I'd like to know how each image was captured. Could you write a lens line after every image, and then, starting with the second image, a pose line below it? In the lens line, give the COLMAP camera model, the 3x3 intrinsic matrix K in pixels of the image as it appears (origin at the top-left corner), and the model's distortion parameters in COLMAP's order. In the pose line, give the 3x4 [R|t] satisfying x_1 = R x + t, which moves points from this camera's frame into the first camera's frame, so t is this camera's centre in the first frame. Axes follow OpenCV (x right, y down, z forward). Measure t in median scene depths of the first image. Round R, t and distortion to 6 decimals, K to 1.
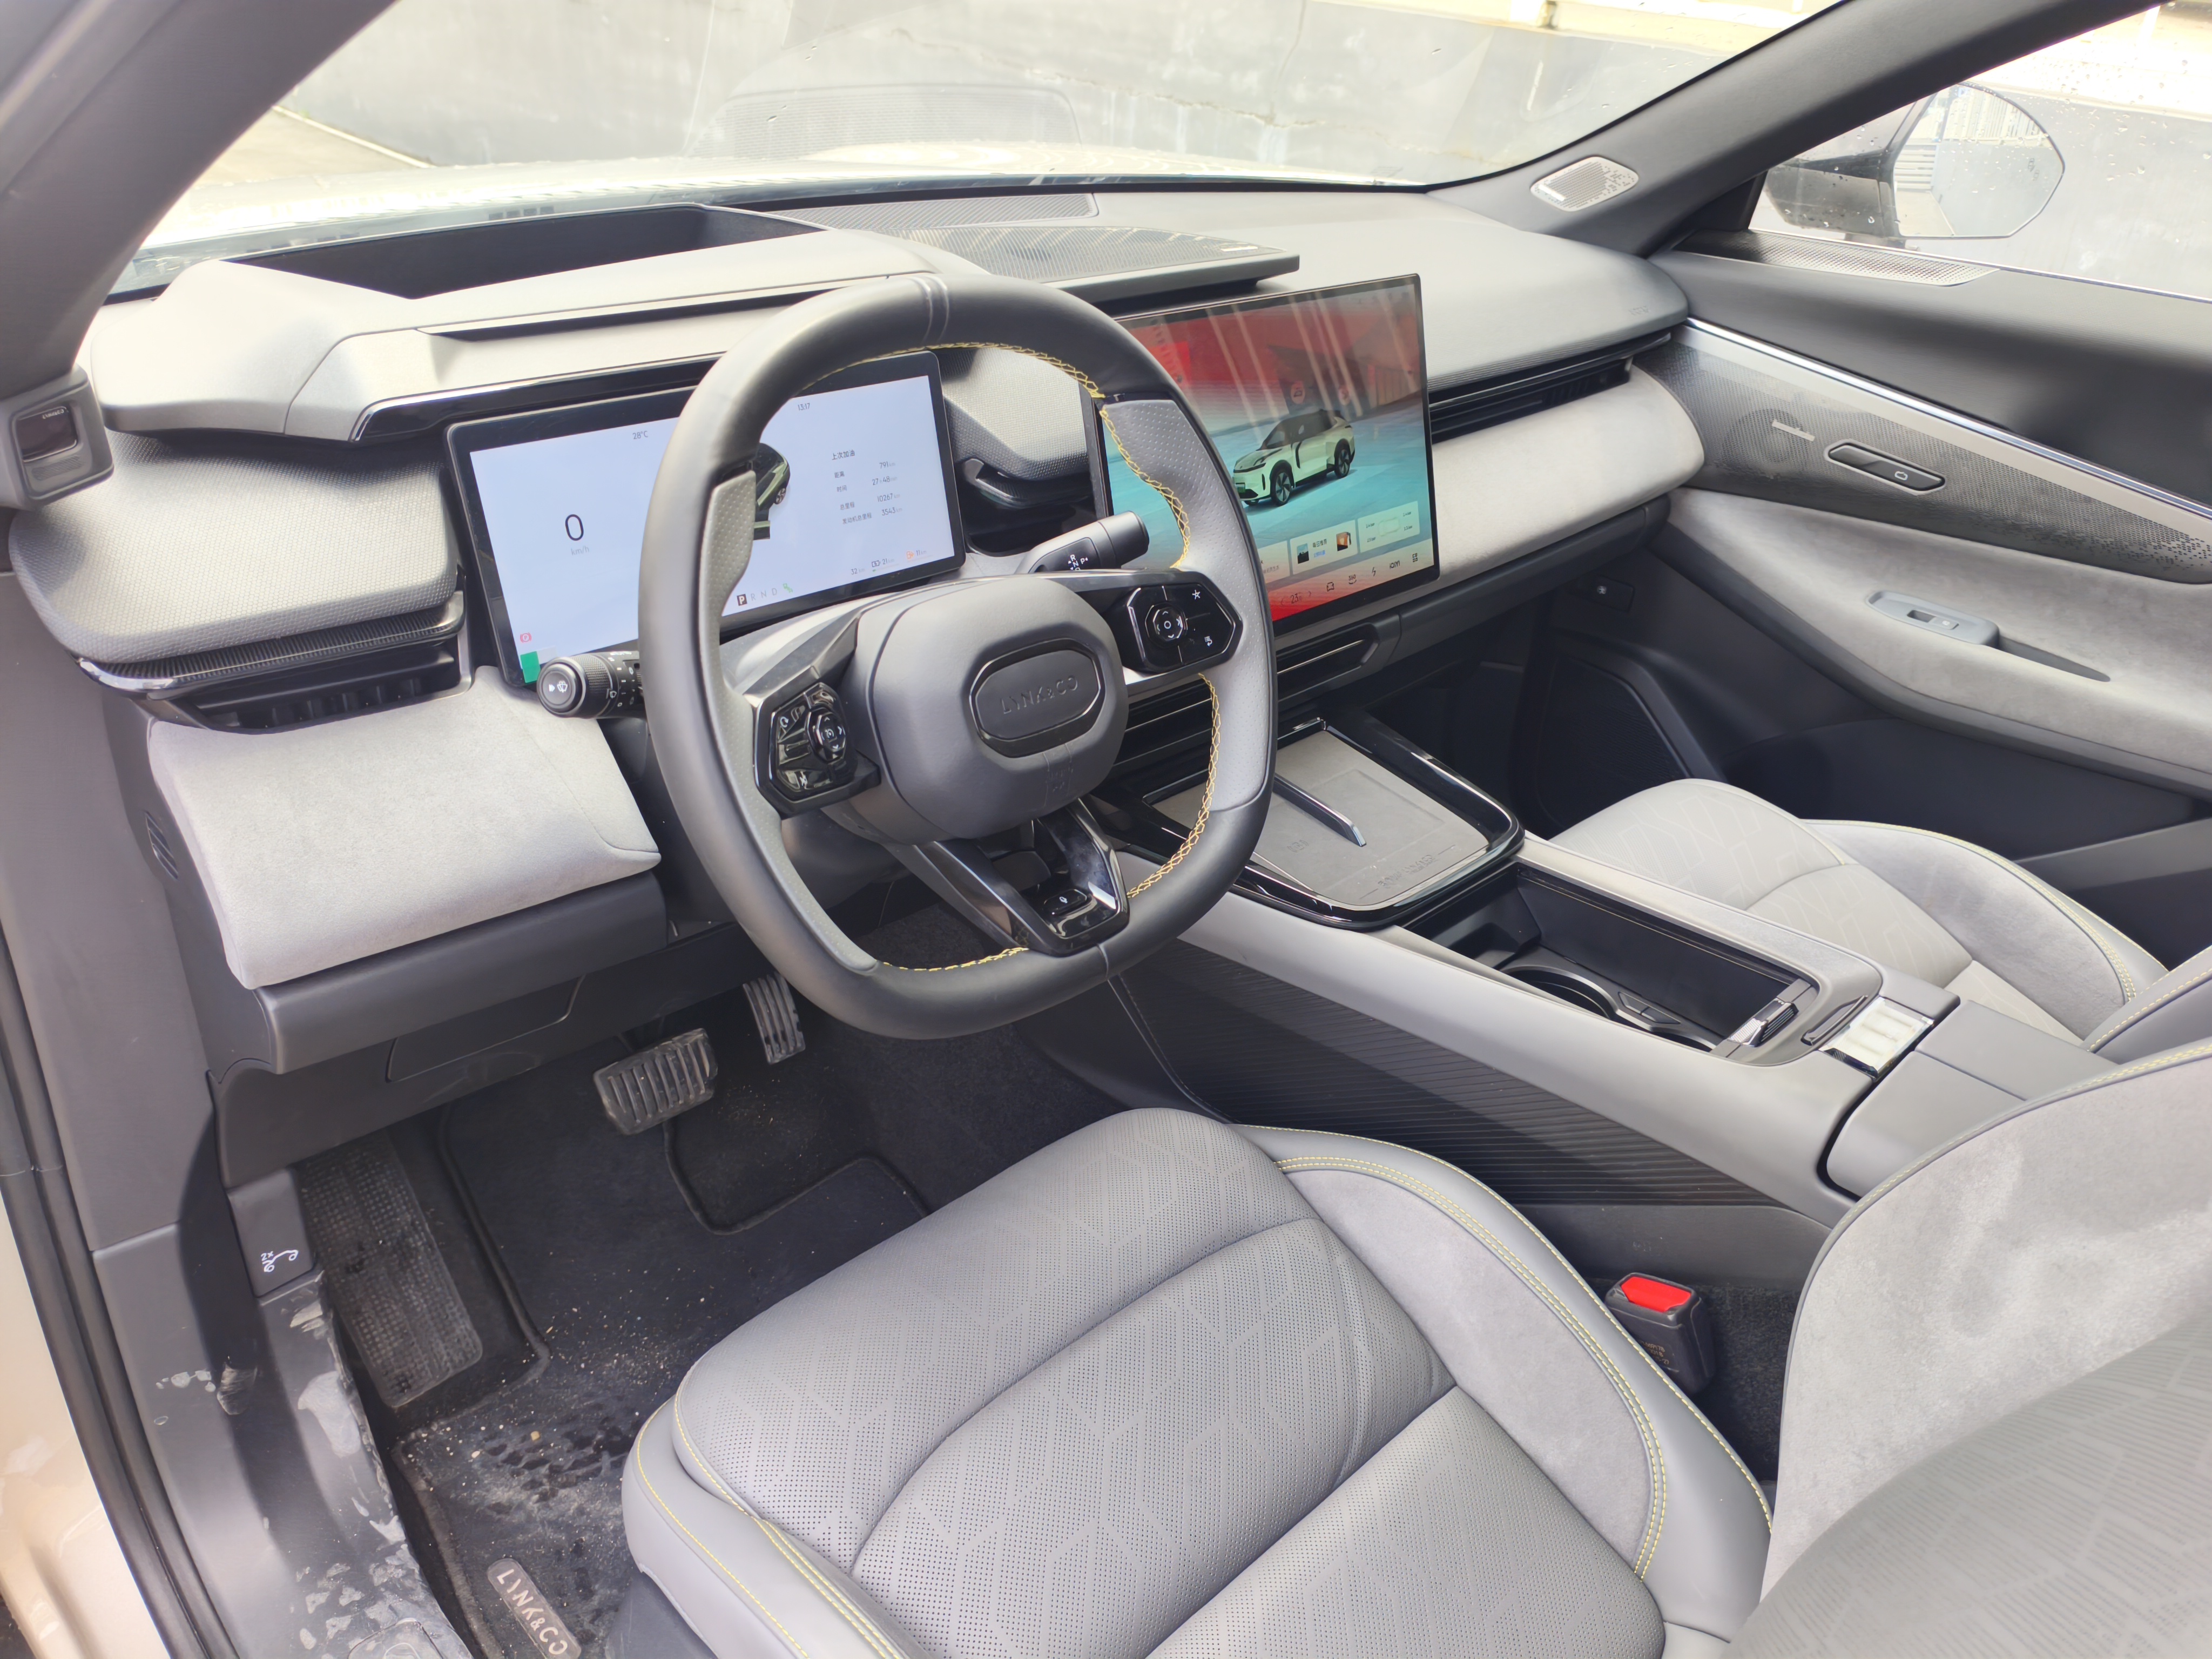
lens RADIAL K [[1575.1, 0, 1075.6], [0, 1575.1, 828.2], [0, 0, 1]] dist [0.039386, -0.045344]
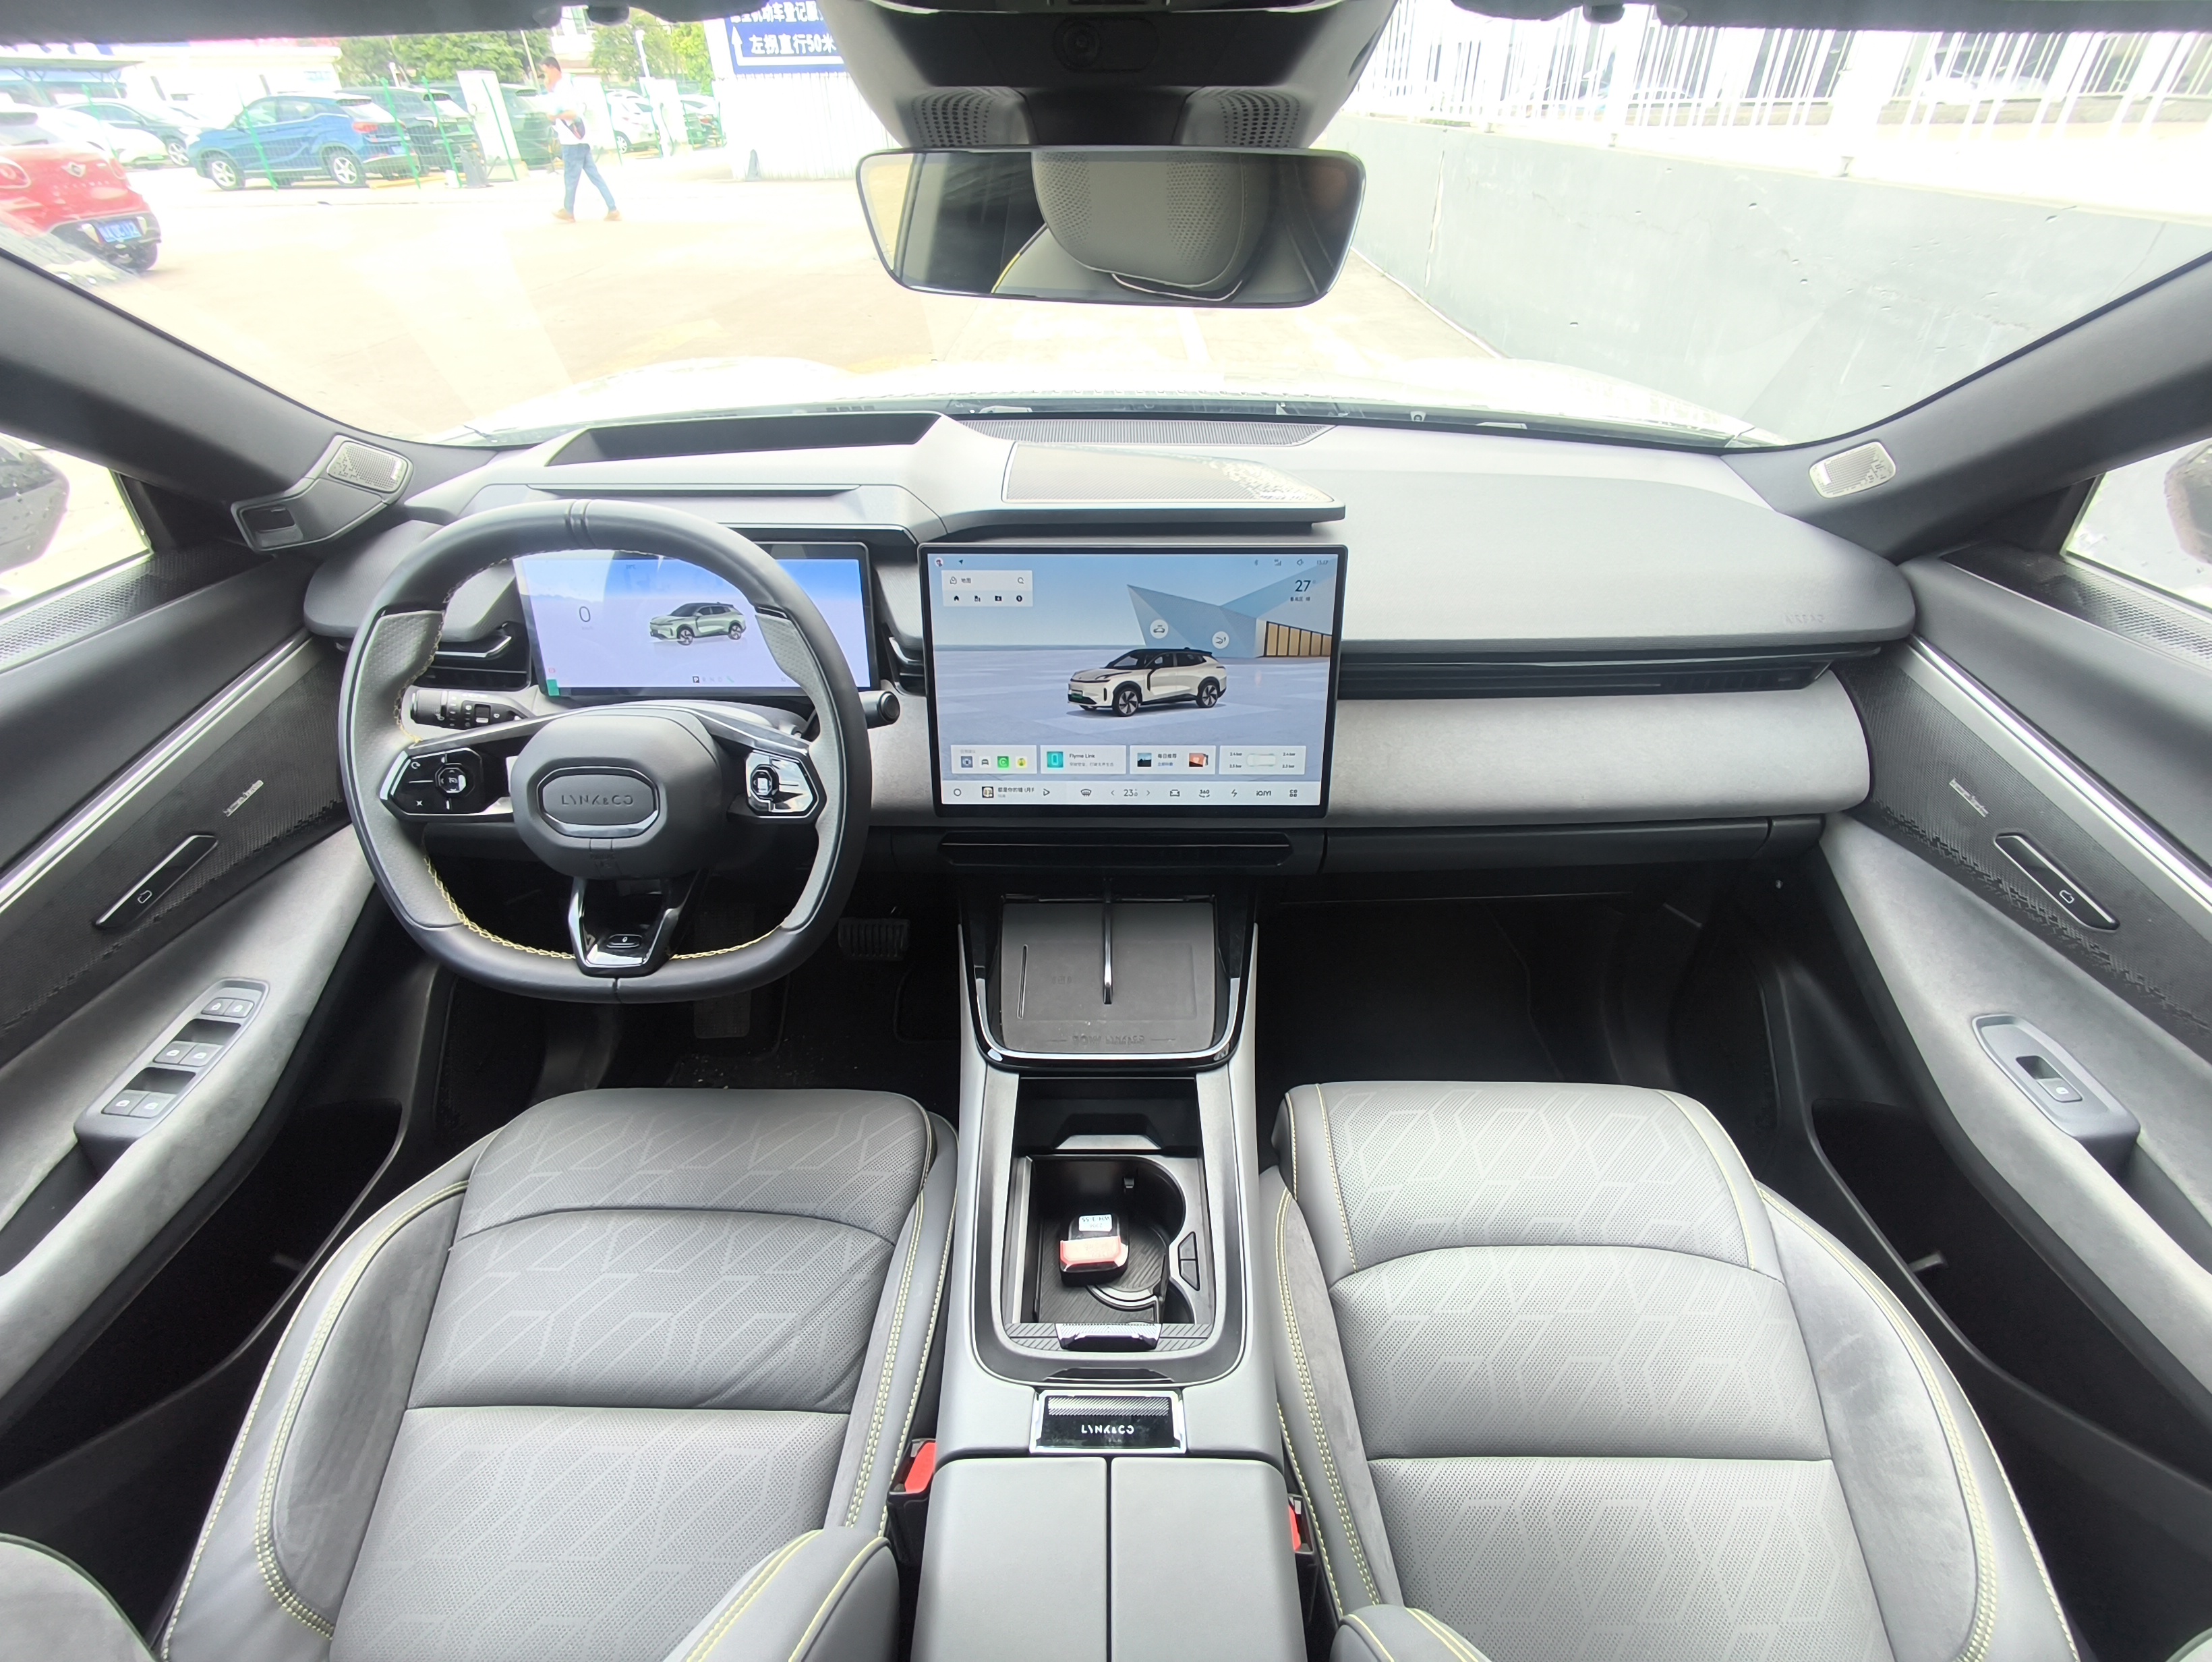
lens RADIAL K [[954.7, 0, 1106.0], [0, 954.7, 831.0], [0, 0, 1]] dist [-0.000065, -0.000300]
pose [[0.717268, 0.354758, -0.599728, 0.582772], [-0.304917, 0.933711, 0.187641, -0.253872], [0.626540, 0.048279, 0.777892, 0.429026]]
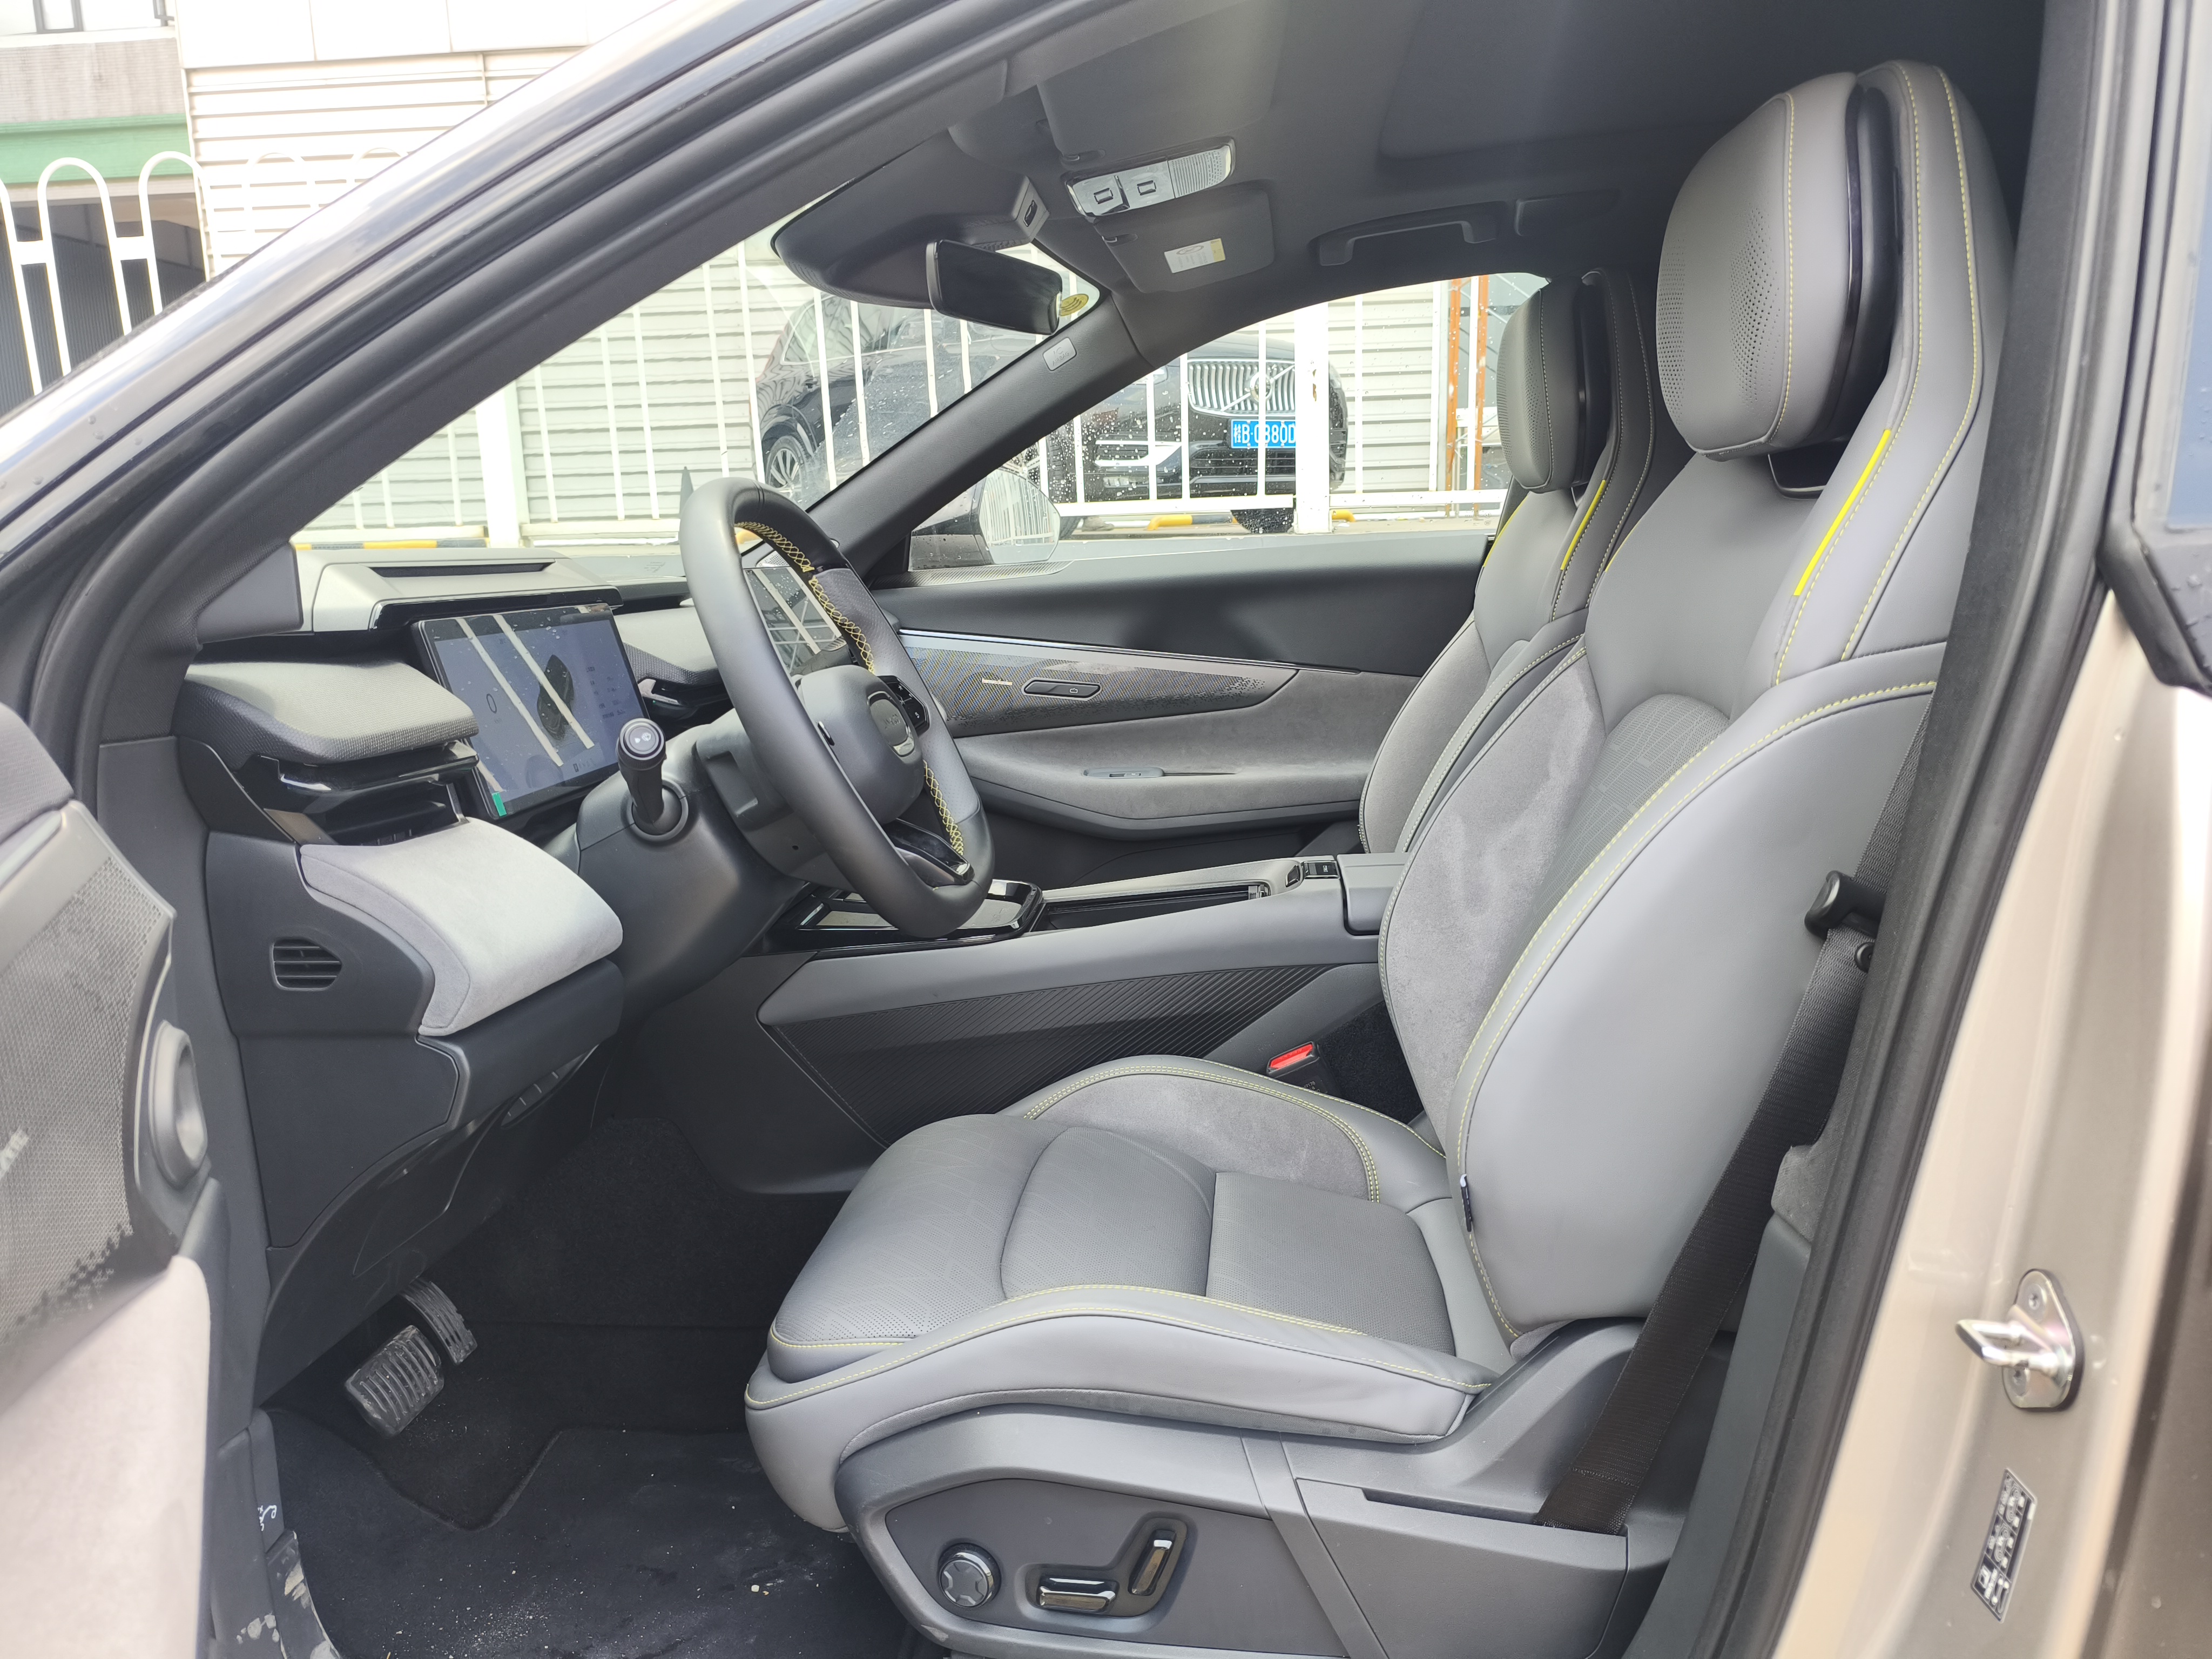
lens RADIAL K [[1500.4, 0, 1103.2], [0, 1500.4, 864.6], [0, 0, 1]] dist [0.002026, 0.000012]
pose [[0.768767, -0.233407, 0.595414, -0.444809], [0.390488, 0.908636, -0.147985, 0.193533], [-0.506474, 0.346268, 0.789672, -0.102281]]
